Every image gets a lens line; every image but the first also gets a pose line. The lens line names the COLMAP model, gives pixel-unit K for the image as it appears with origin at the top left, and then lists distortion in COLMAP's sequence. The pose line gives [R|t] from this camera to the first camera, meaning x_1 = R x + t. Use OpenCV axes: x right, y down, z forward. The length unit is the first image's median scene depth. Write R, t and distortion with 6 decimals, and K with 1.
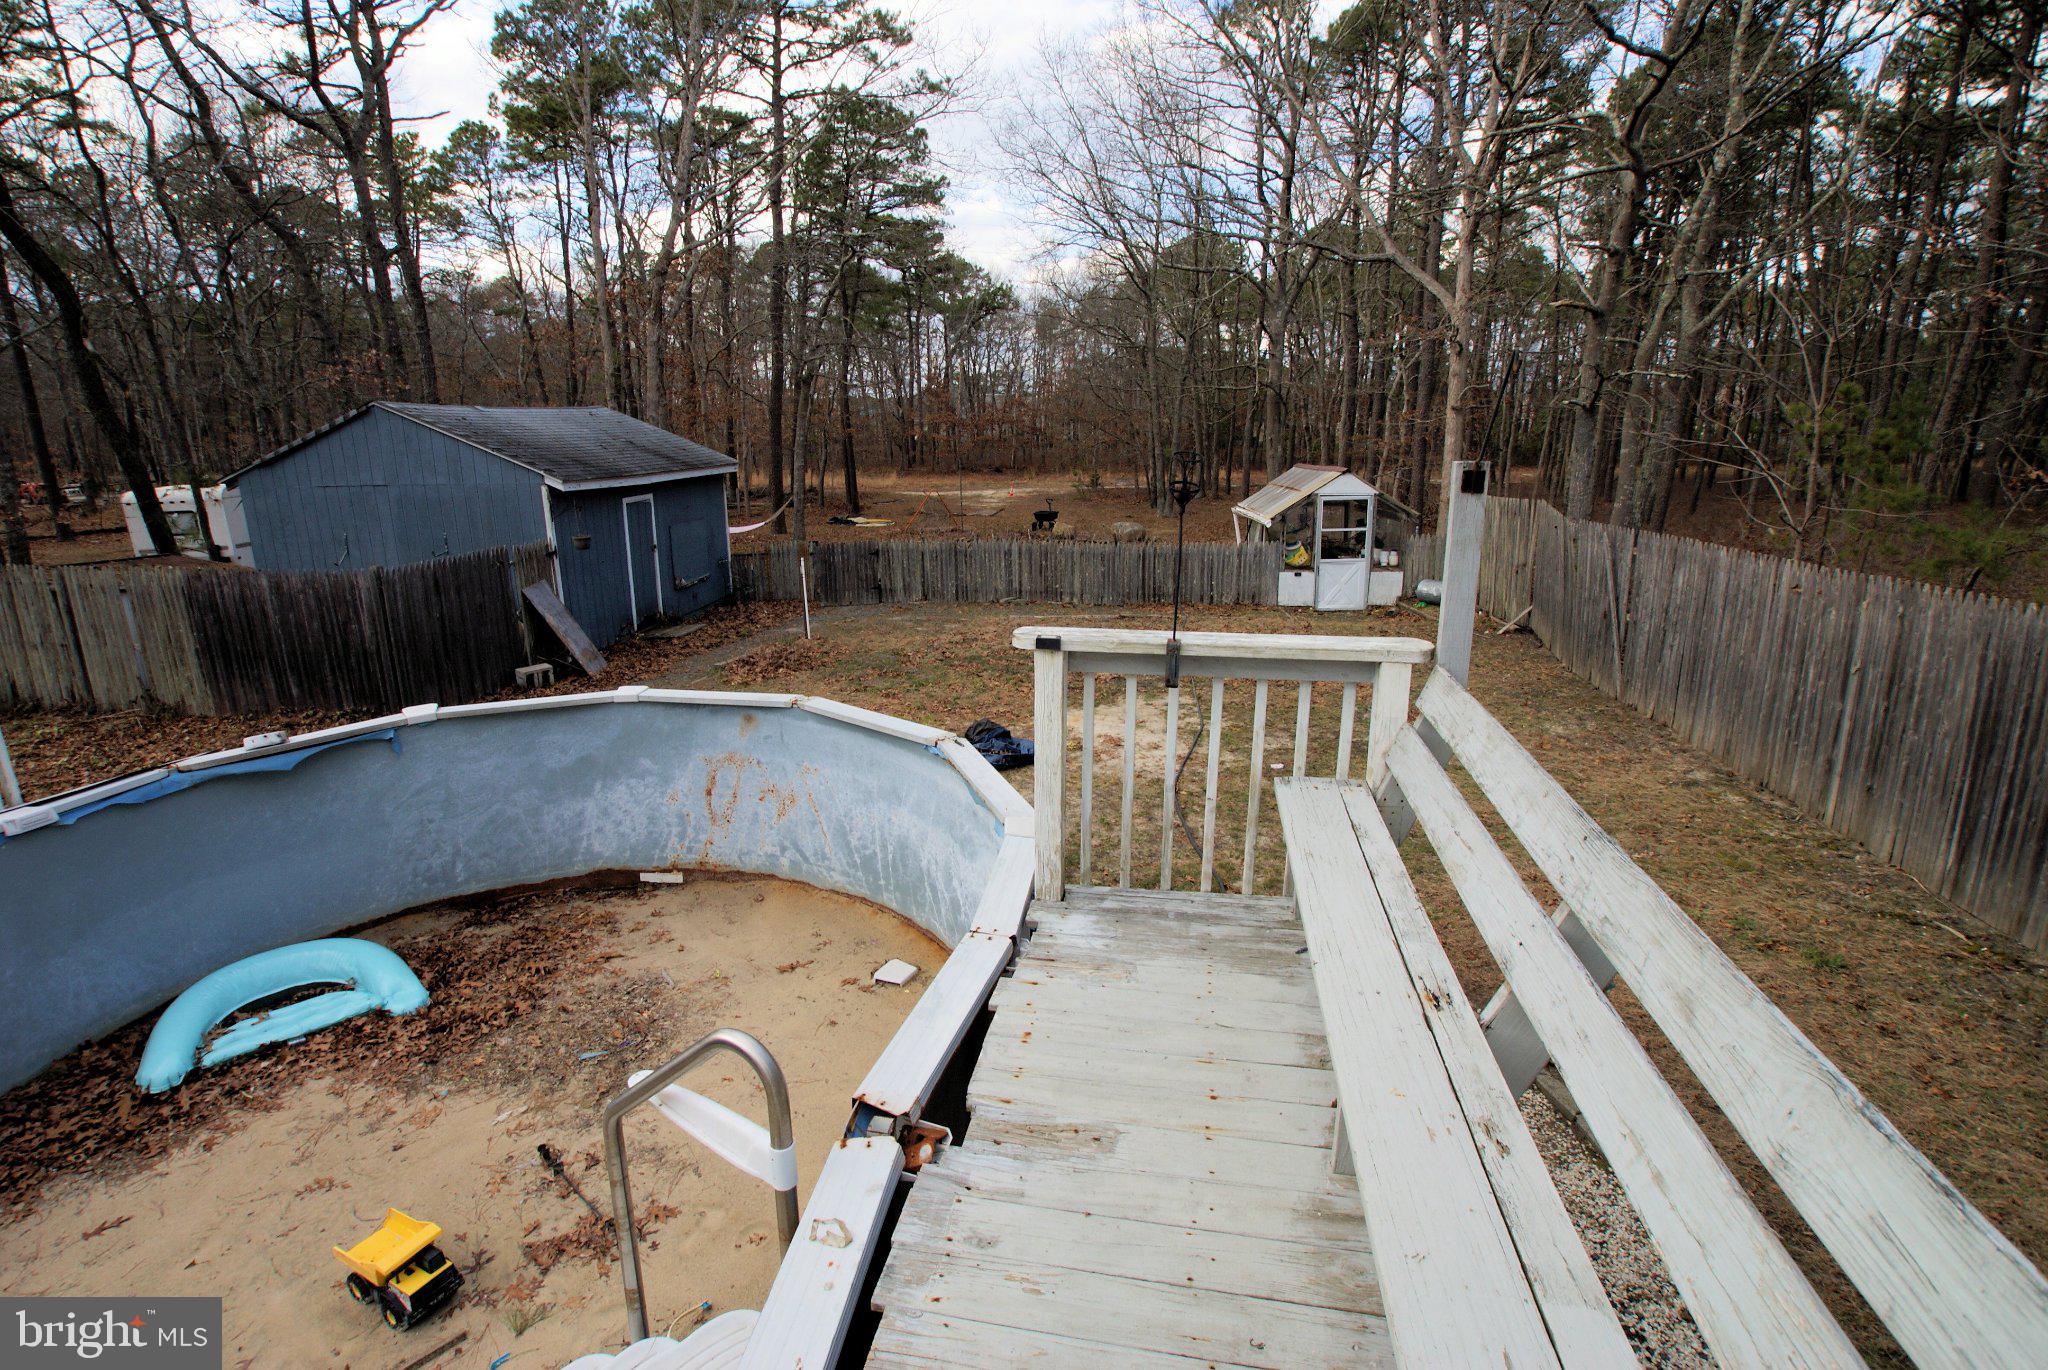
lens RADIAL K [[983.3, 0, 999.5], [0, 983.3, 633.5], [0, 0, 1]] dist [-0.018880, 0.005869]
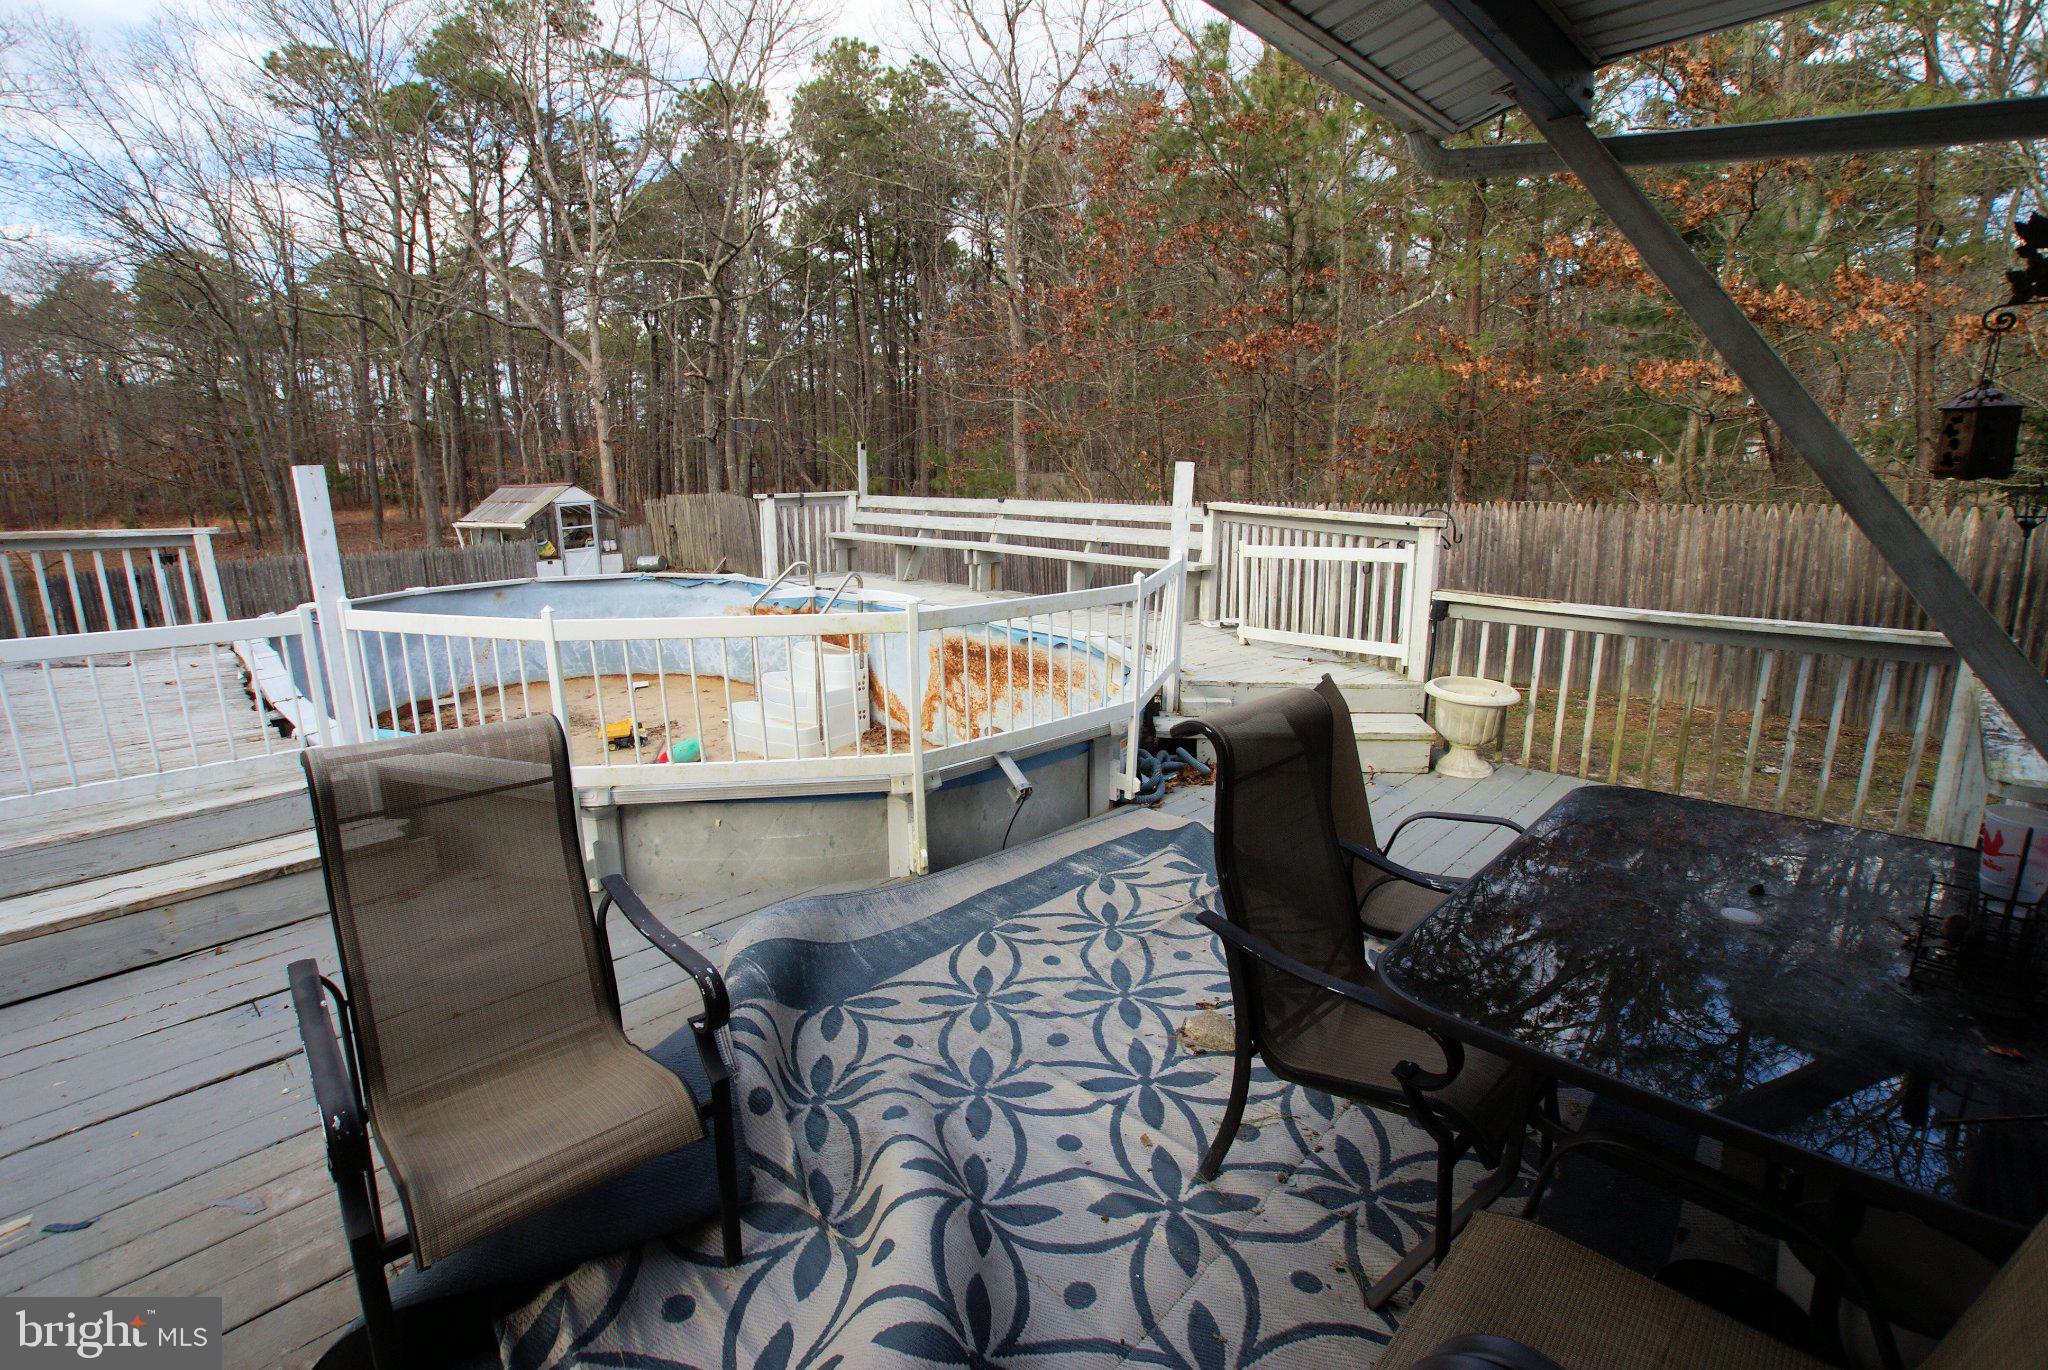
lens RADIAL K [[983.3, 0, 1020.9], [0, 983.3, 682.1], [0, 0, 1]] dist [-0.018880, 0.005869]
pose [[0.580871, -0.181201, 0.793571, -0.425213], [0.178618, 0.979521, 0.092917, 0.092804], [-0.794156, 0.087774, 0.601341, -0.318926]]
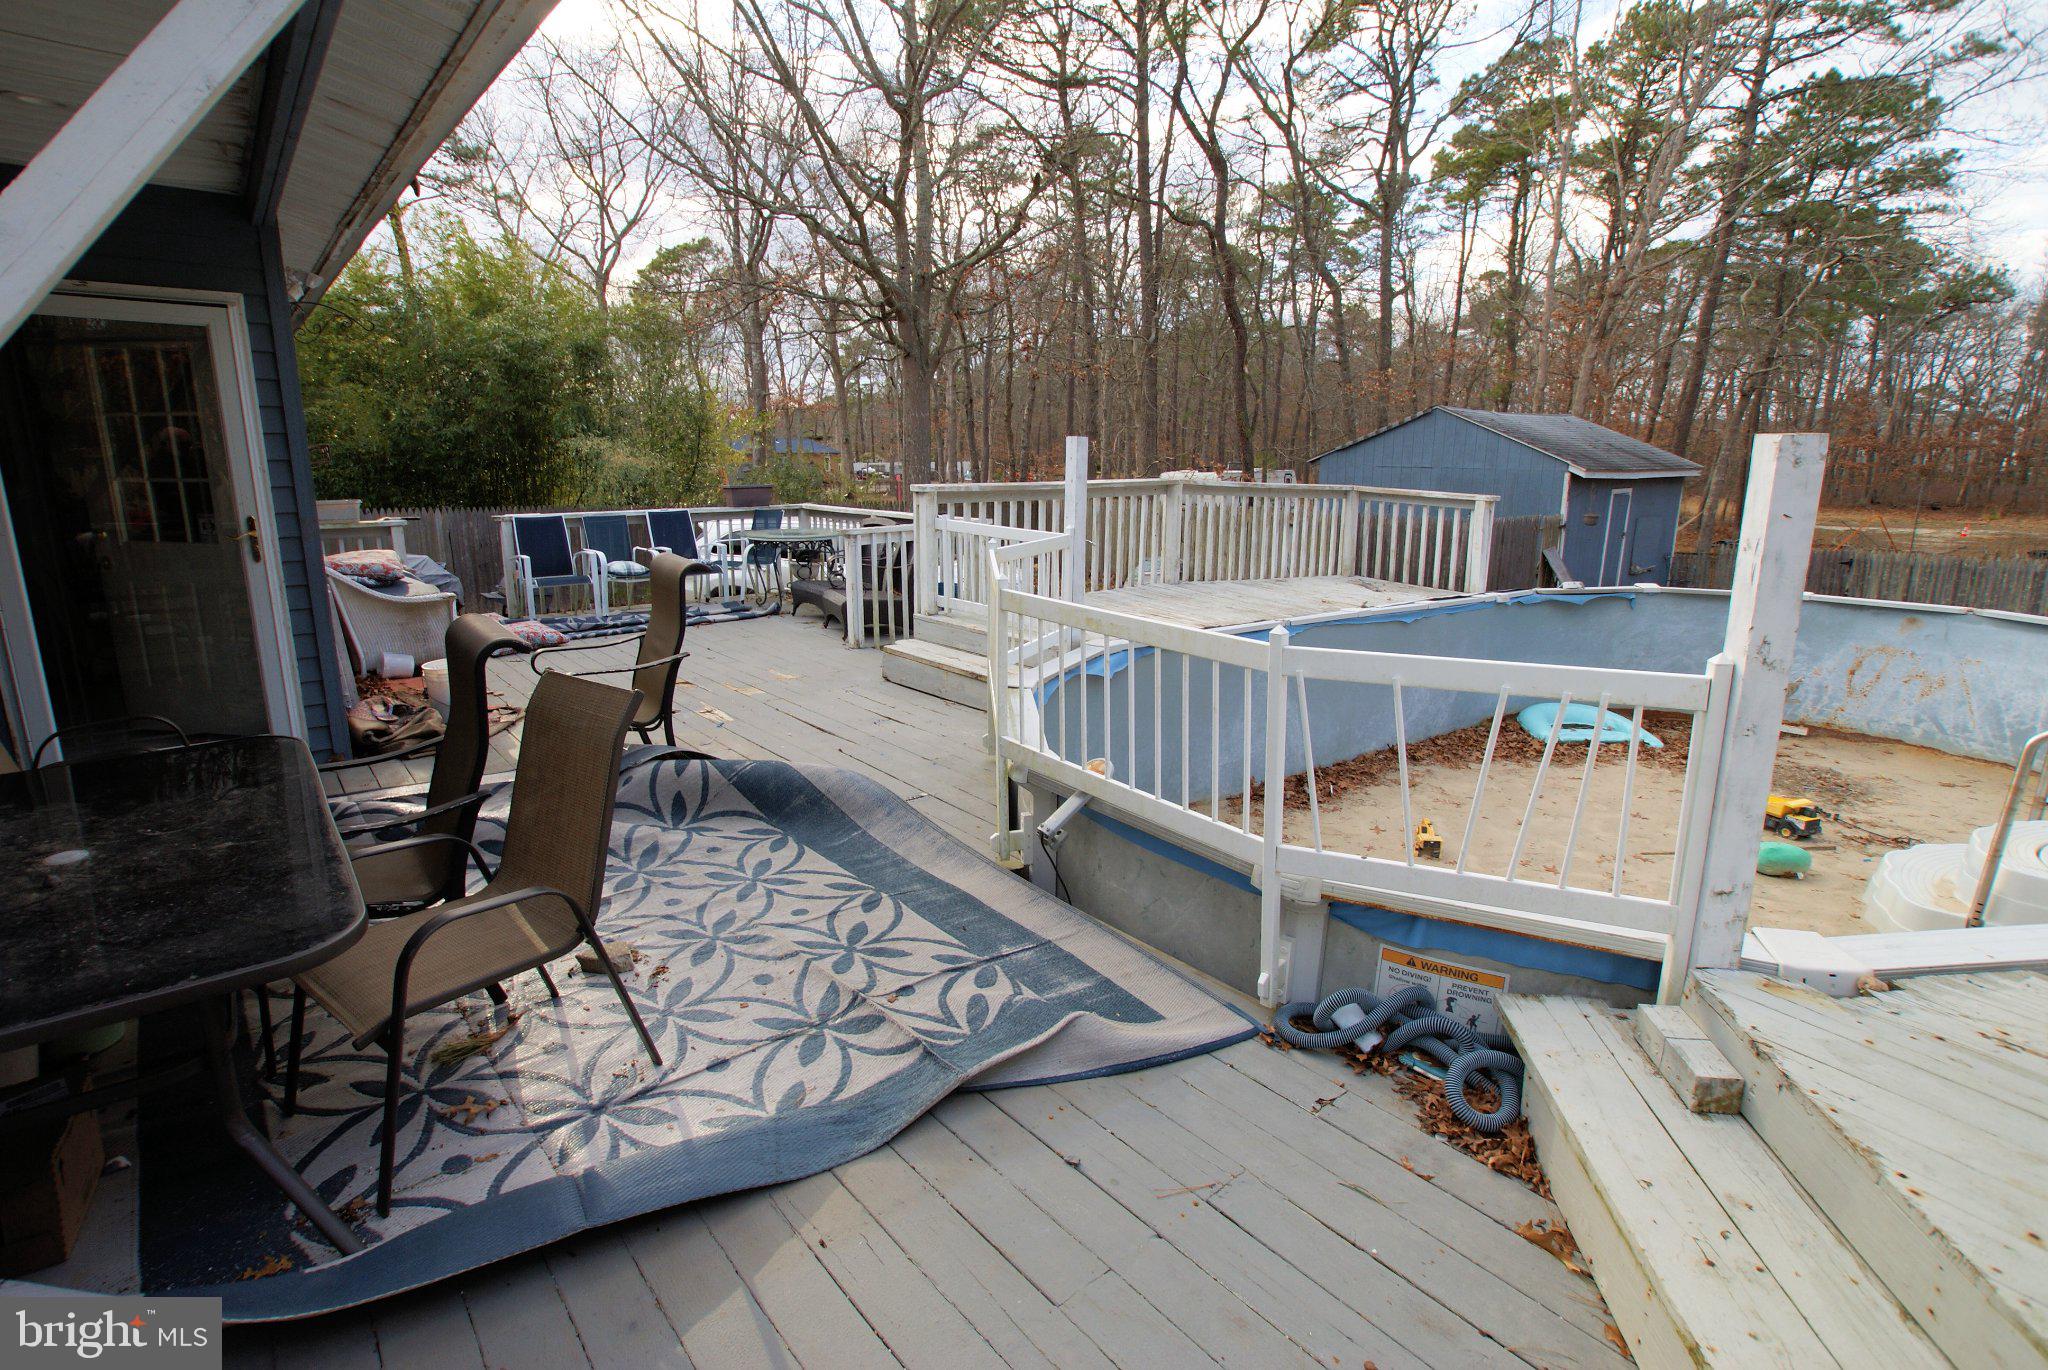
lens RADIAL K [[983.3, 0, 964.9], [0, 983.3, 665.5], [0, 0, 1]] dist [-0.018880, 0.005869]
pose [[0.731647, 0.160288, -0.662571, -0.115873], [-0.155431, 0.985586, 0.066796, 0.097361], [0.663727, 0.054113, 0.746015, -0.333191]]
